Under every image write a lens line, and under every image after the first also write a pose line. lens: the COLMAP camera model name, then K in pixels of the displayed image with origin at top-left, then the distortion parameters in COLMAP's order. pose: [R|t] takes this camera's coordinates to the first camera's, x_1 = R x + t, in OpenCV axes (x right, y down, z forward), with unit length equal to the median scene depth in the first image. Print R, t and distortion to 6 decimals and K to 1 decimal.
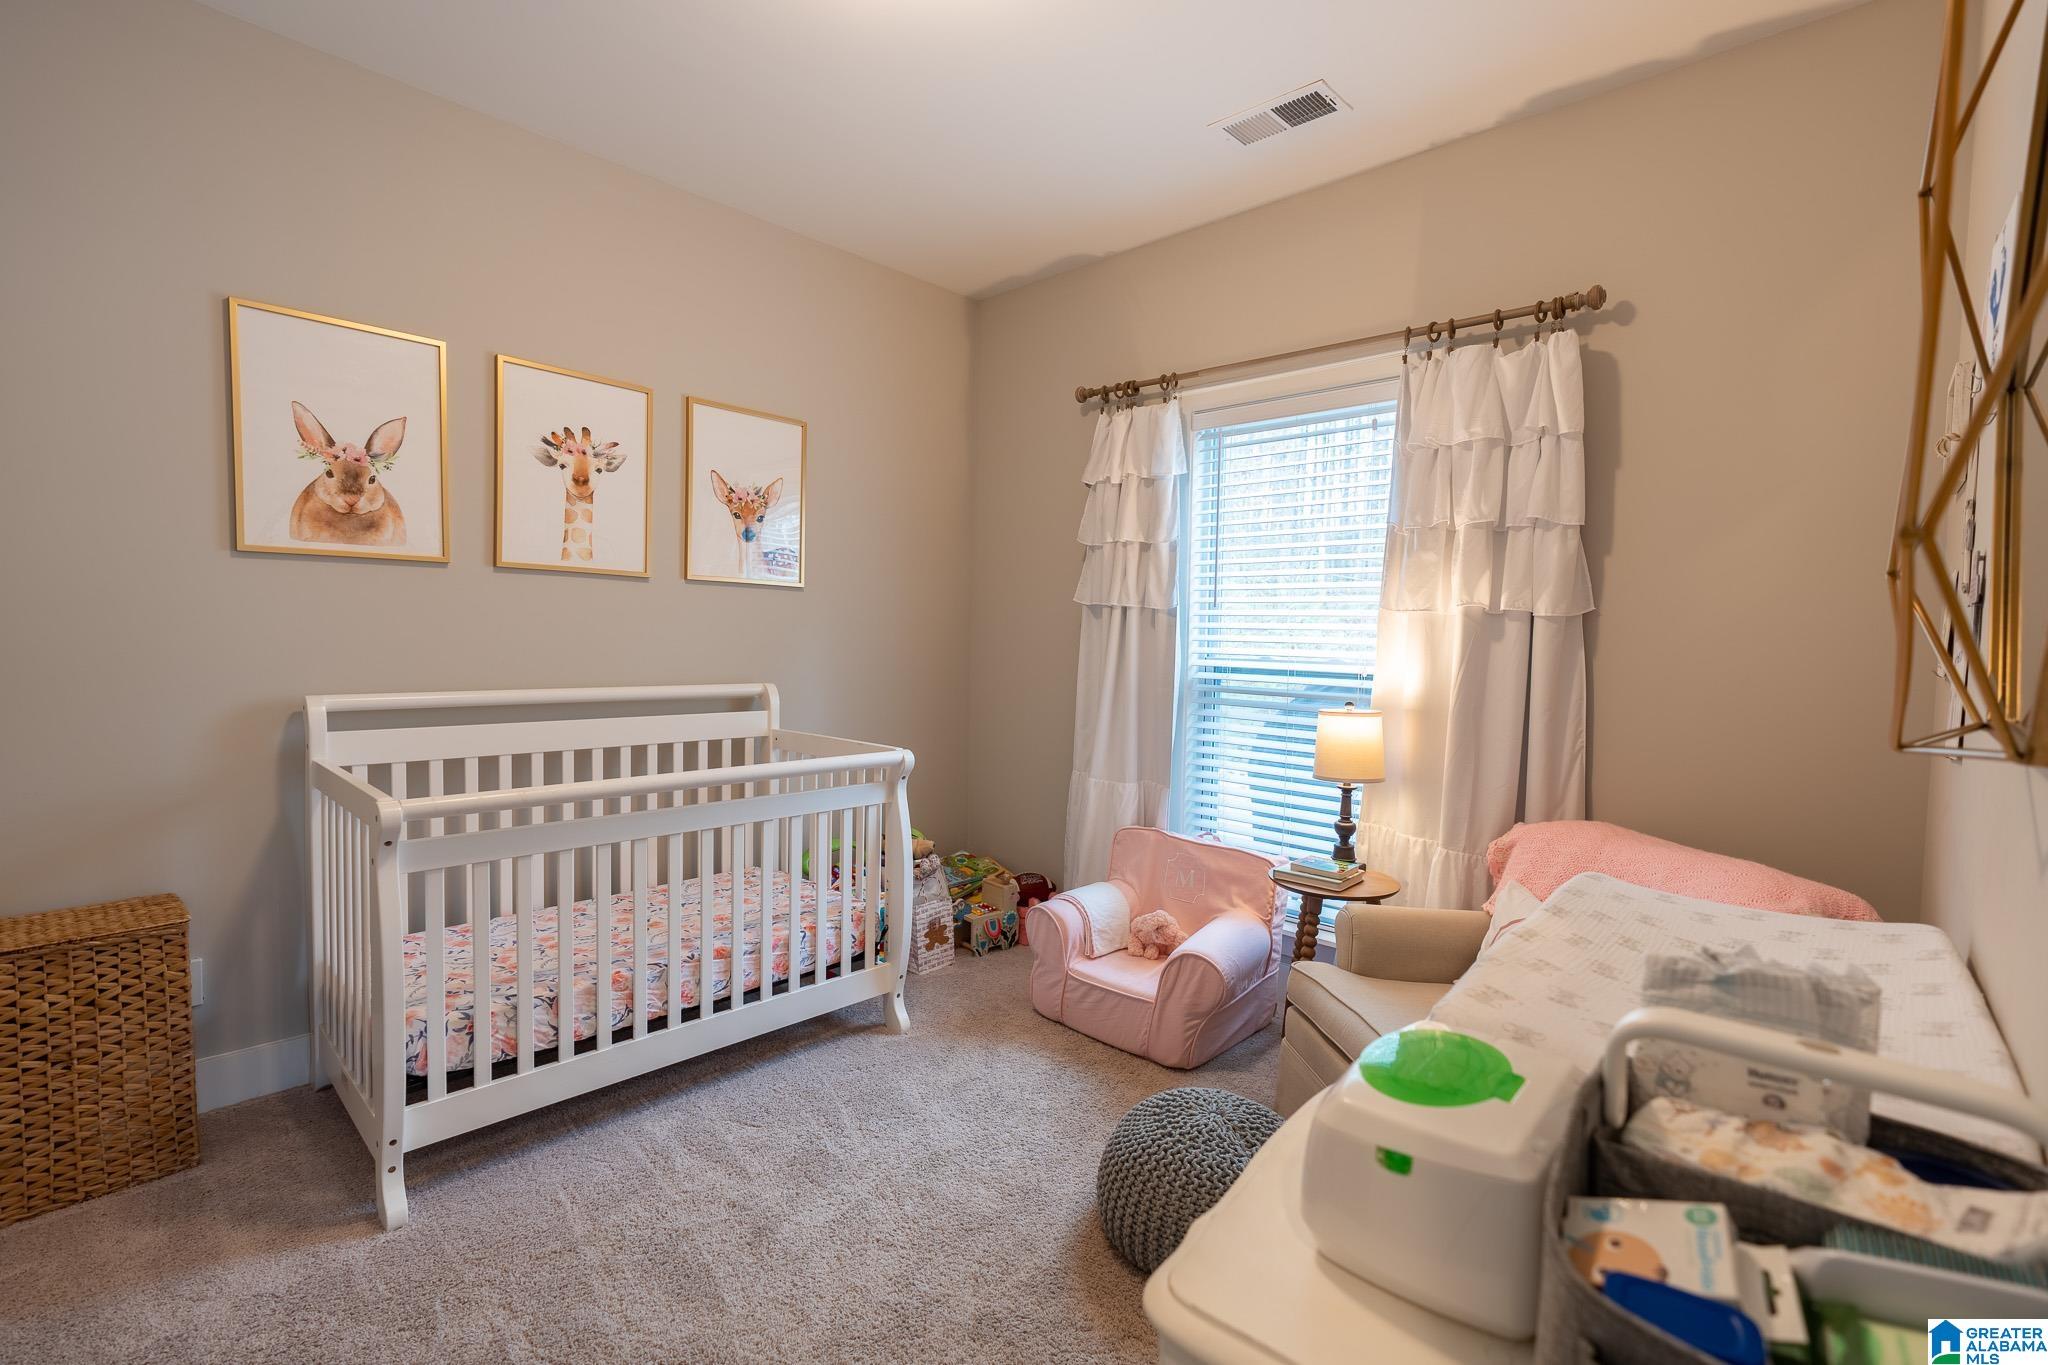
lens RADIAL K [[918.6, 0, 1018.0], [0, 918.6, 685.5], [0, 0, 1]] dist [-0.002581, 0.000449]
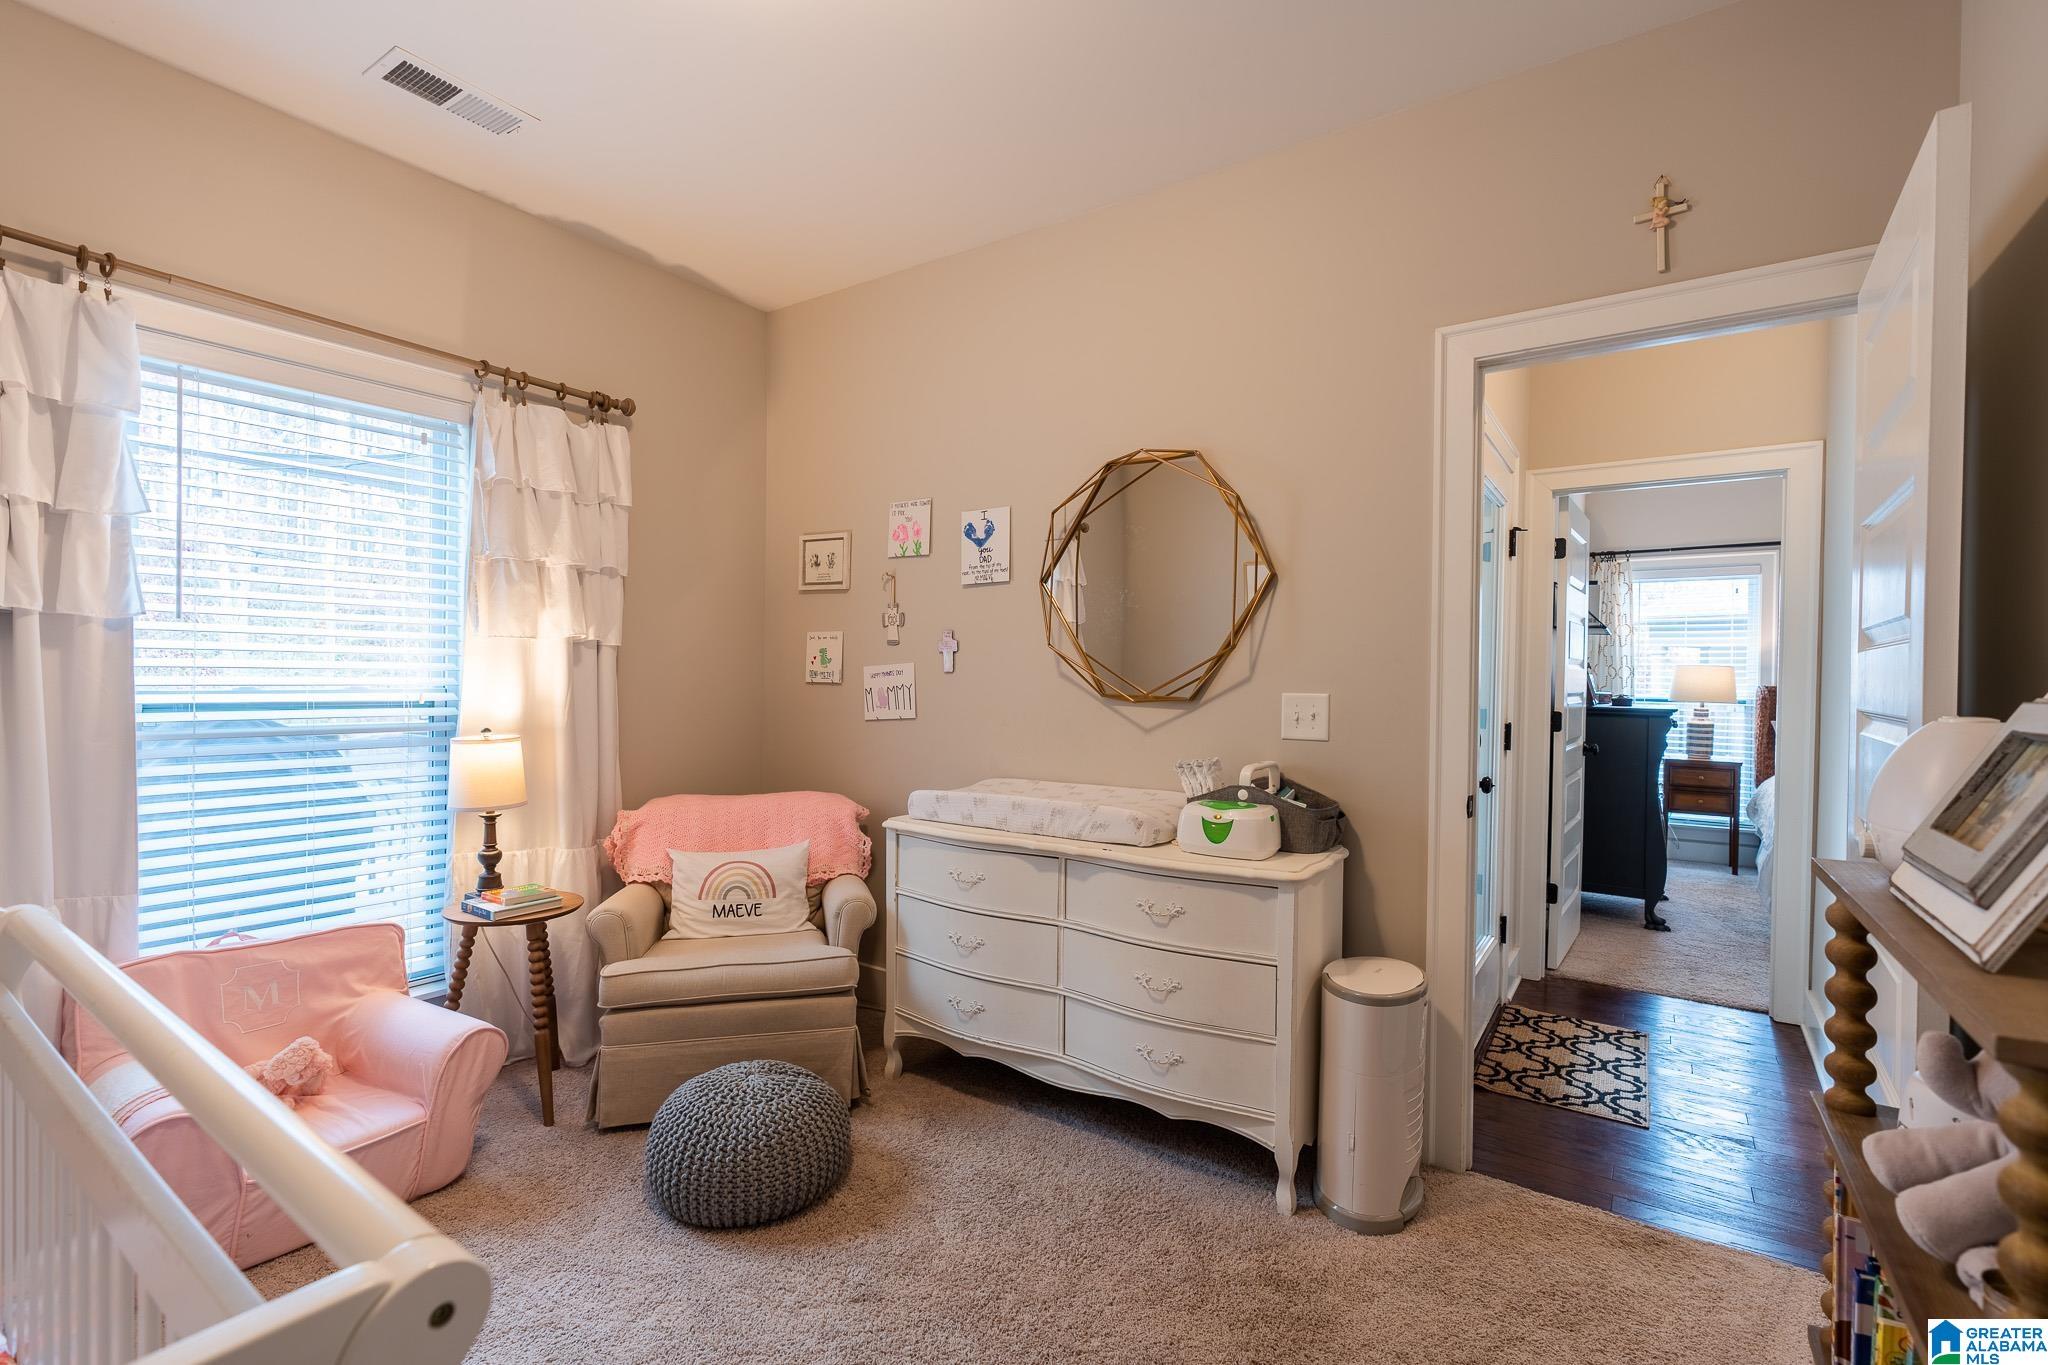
lens RADIAL K [[918.6, 0, 1018.0], [0, 918.6, 685.5], [0, 0, 1]] dist [-0.002581, 0.000449]
pose [[-0.140430, -0.033978, 0.989507, -0.693382], [0.038694, 0.998459, 0.039777, -0.045778], [-0.989334, 0.043874, -0.138899, 0.572531]]
